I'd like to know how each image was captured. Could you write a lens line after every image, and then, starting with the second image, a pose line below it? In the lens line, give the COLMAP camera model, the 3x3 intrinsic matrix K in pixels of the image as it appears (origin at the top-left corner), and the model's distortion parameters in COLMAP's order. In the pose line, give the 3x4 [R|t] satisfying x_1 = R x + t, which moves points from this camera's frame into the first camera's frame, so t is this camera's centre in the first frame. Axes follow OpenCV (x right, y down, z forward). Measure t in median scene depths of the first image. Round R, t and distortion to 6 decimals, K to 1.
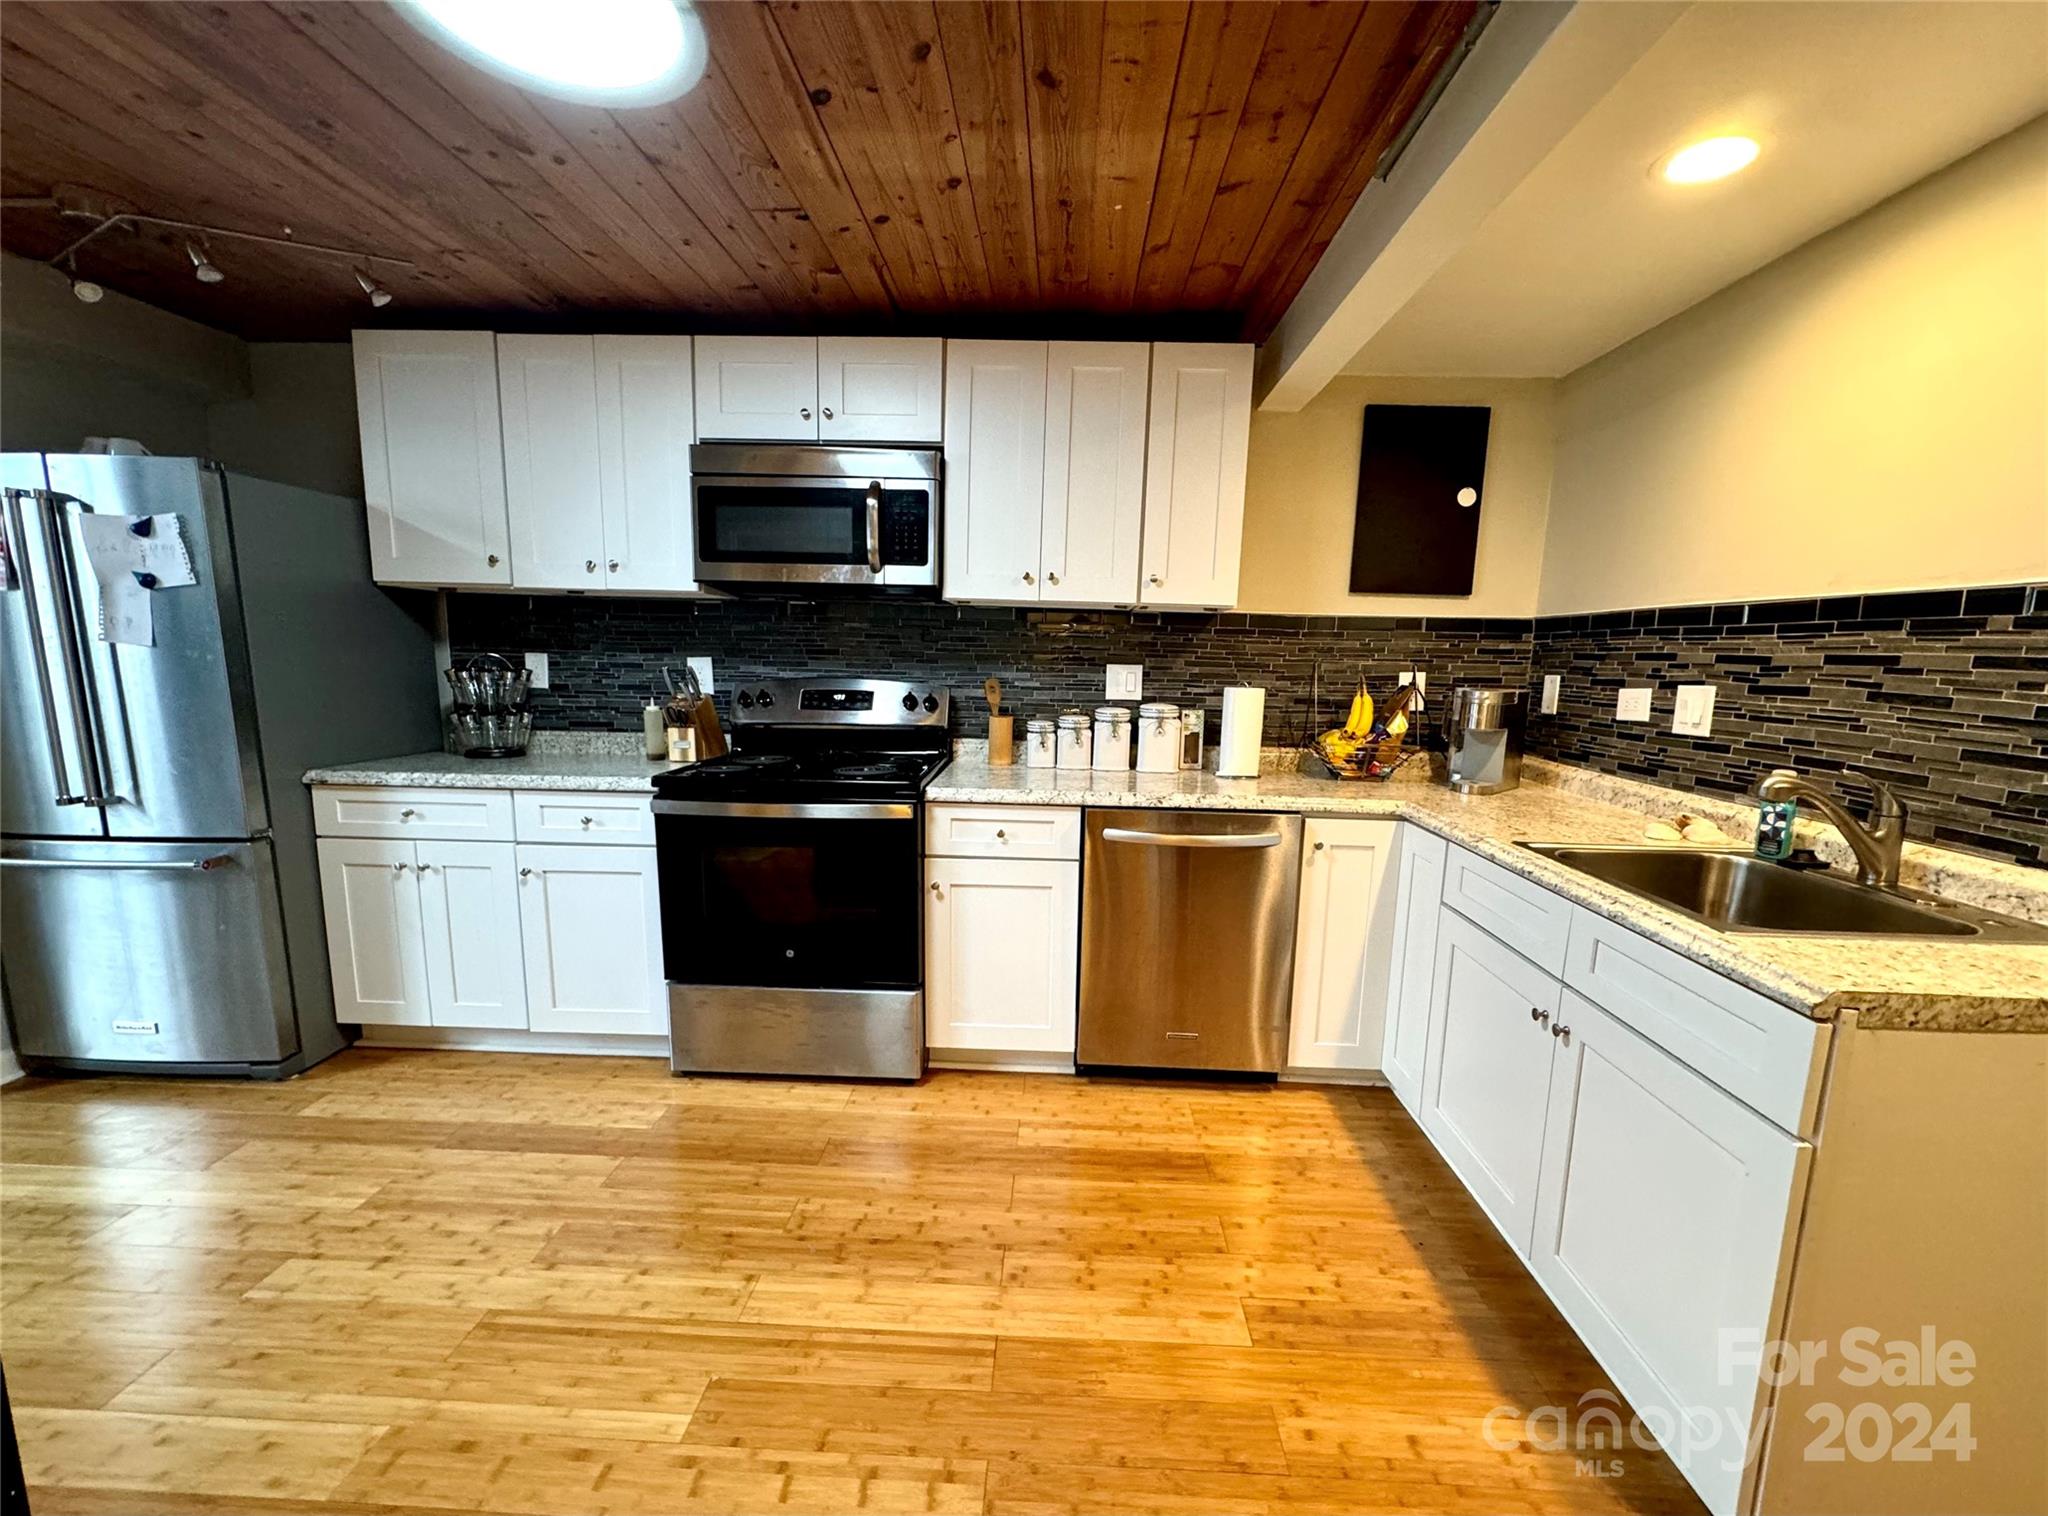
lens RADIAL K [[848.3, 0, 1043.4], [0, 848.3, 789.2], [0, 0, 1]] dist [-0.000809, -0.001057]
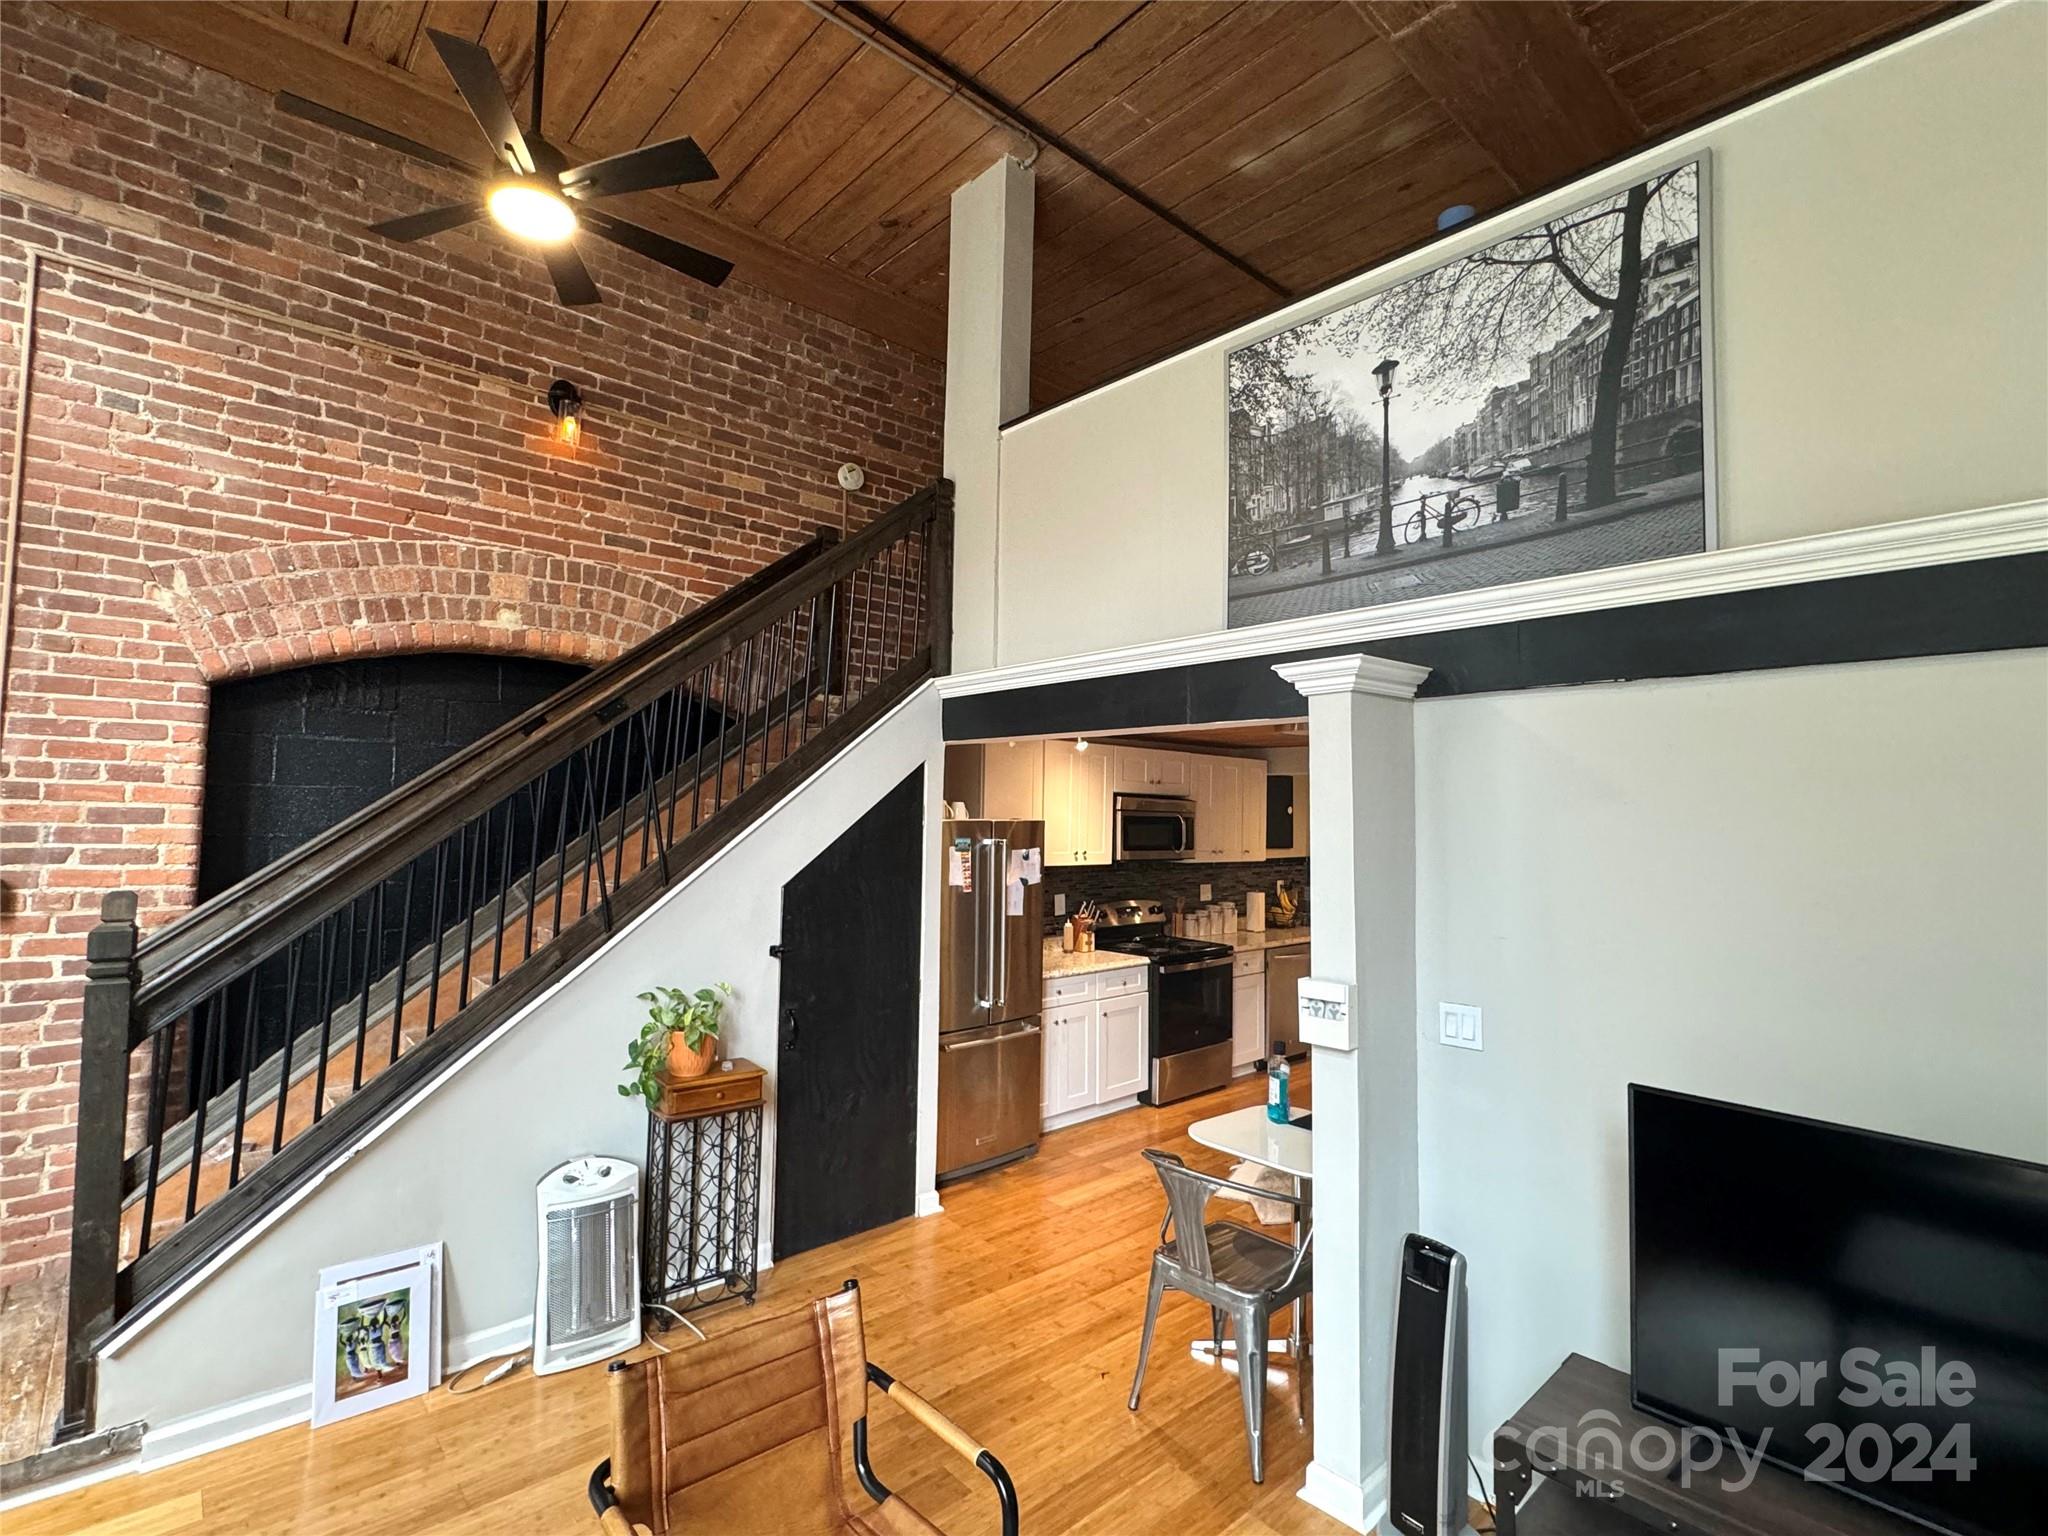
lens RADIAL K [[975.0, 0, 1033.9], [0, 975.0, 769.0], [0, 0, 1]] dist [-0.006216, 0.003237]
pose [[0.720792, 0.023270, 0.692761, -2.303571], [0.113135, 0.982084, -0.150702, -0.134601], [-0.683857, 0.187001, 0.705245, -0.587435]]
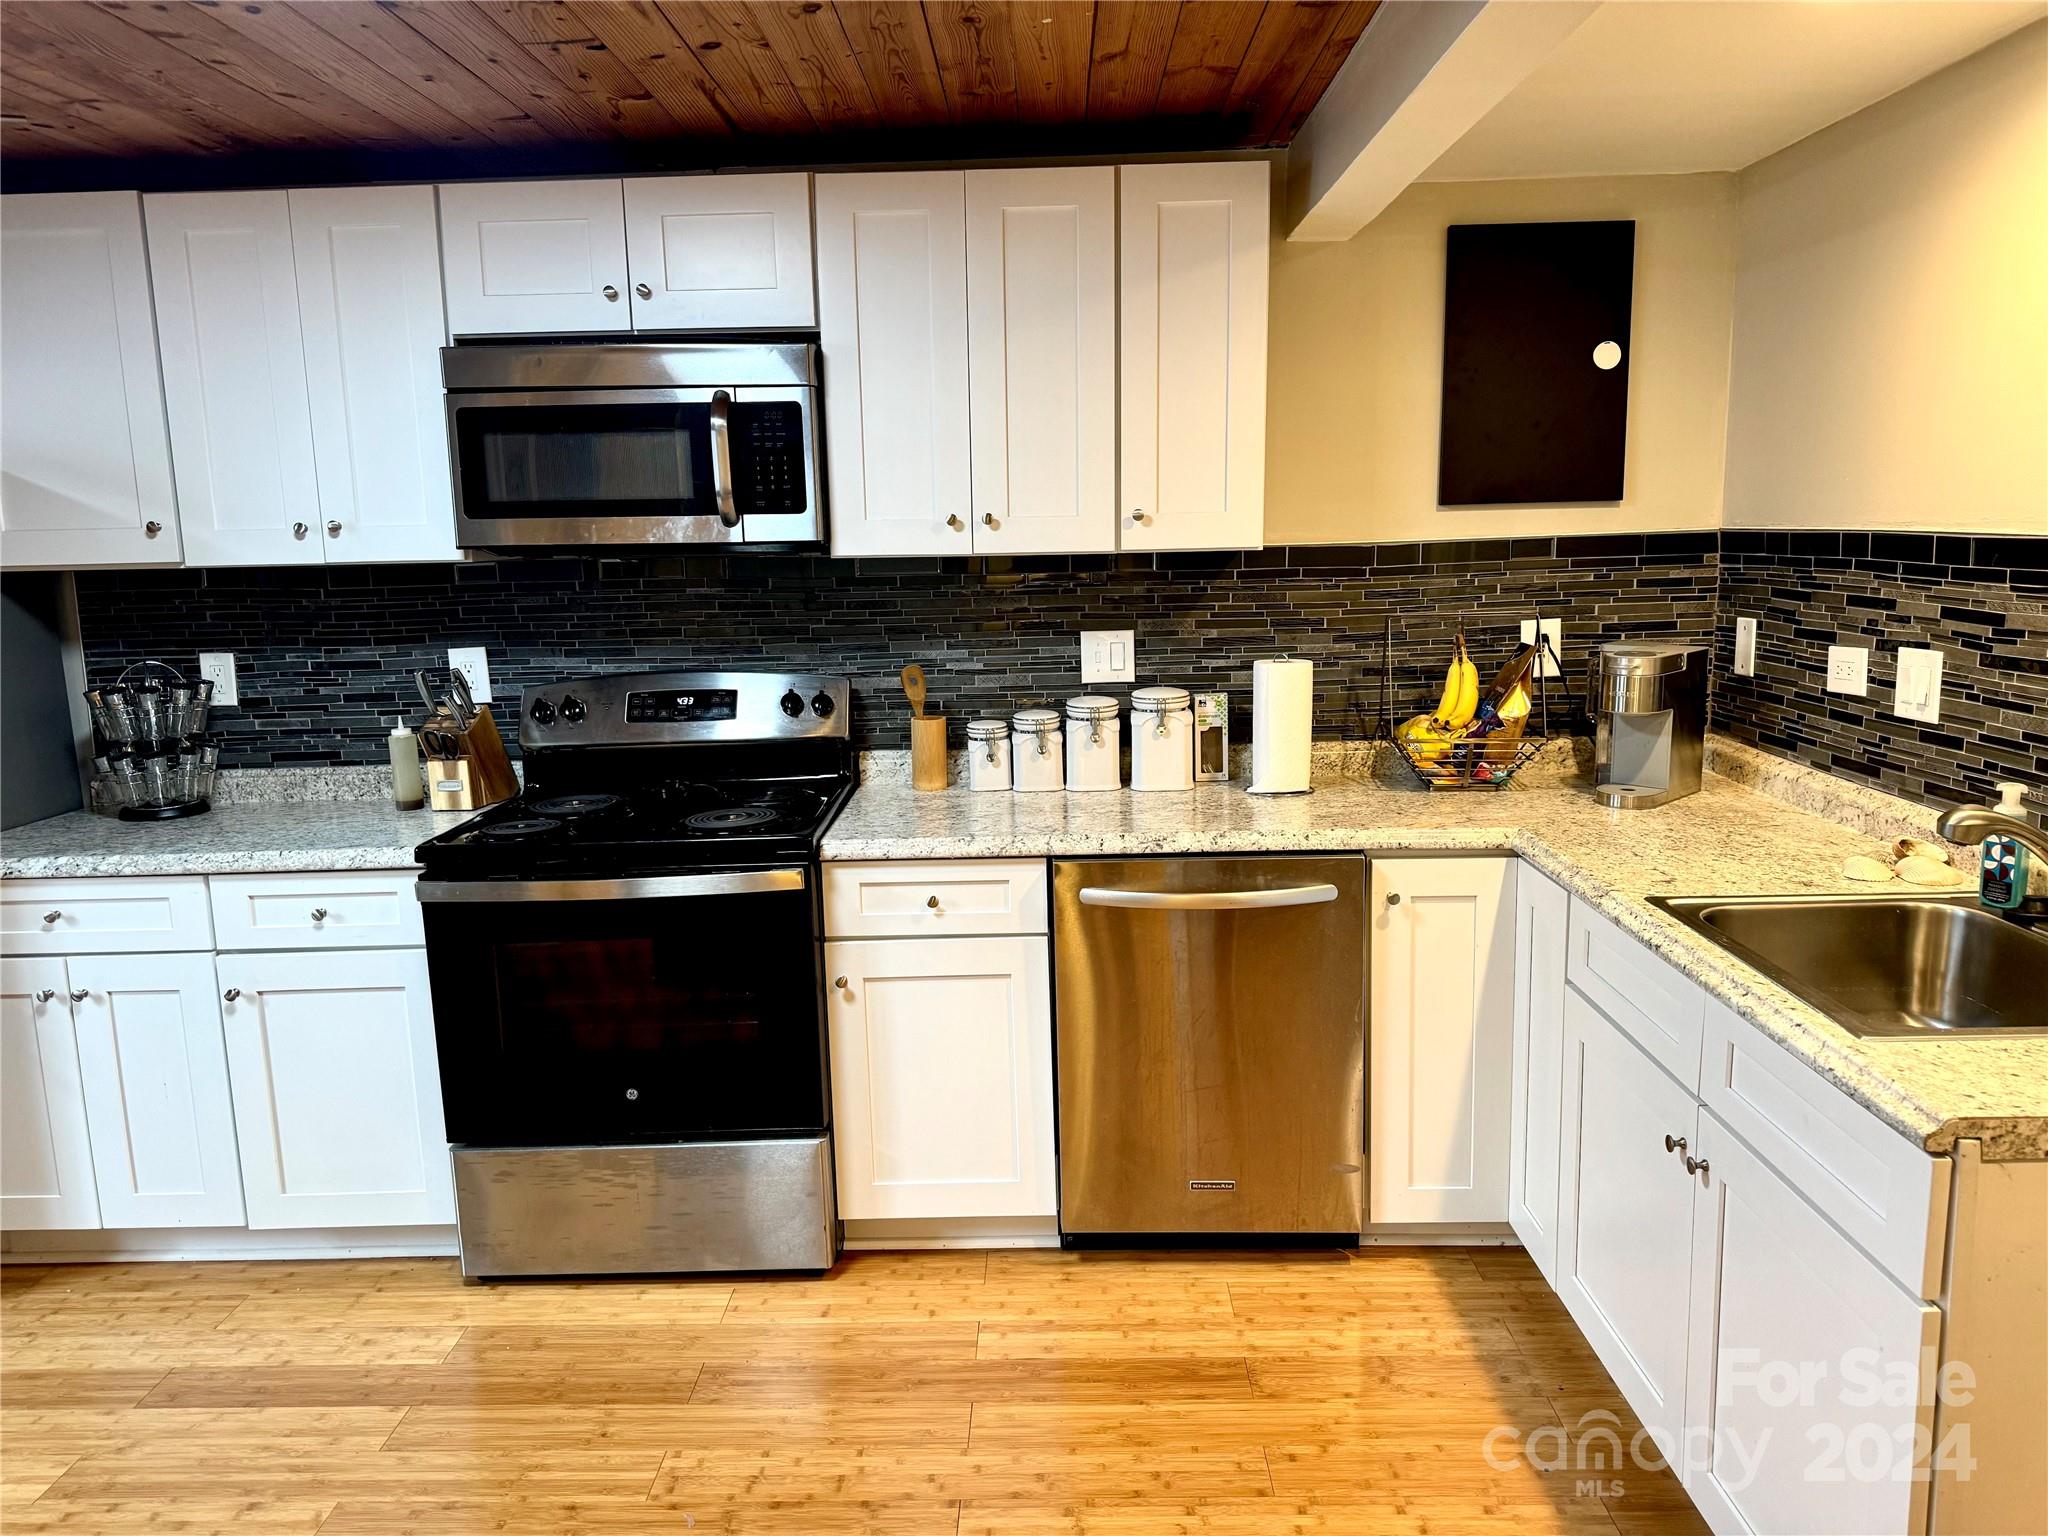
lens RADIAL K [[1443.0, 0, 1026.5], [0, 1443.0, 757.6], [0, 0, 1]] dist [0.042911, -0.048221]
pose [[0.998699, -0.050985, 0.000334, 0.031529], [0.050983, 0.998689, 0.004596, -0.066101], [-0.000568, -0.004573, 0.999989, -0.163871]]
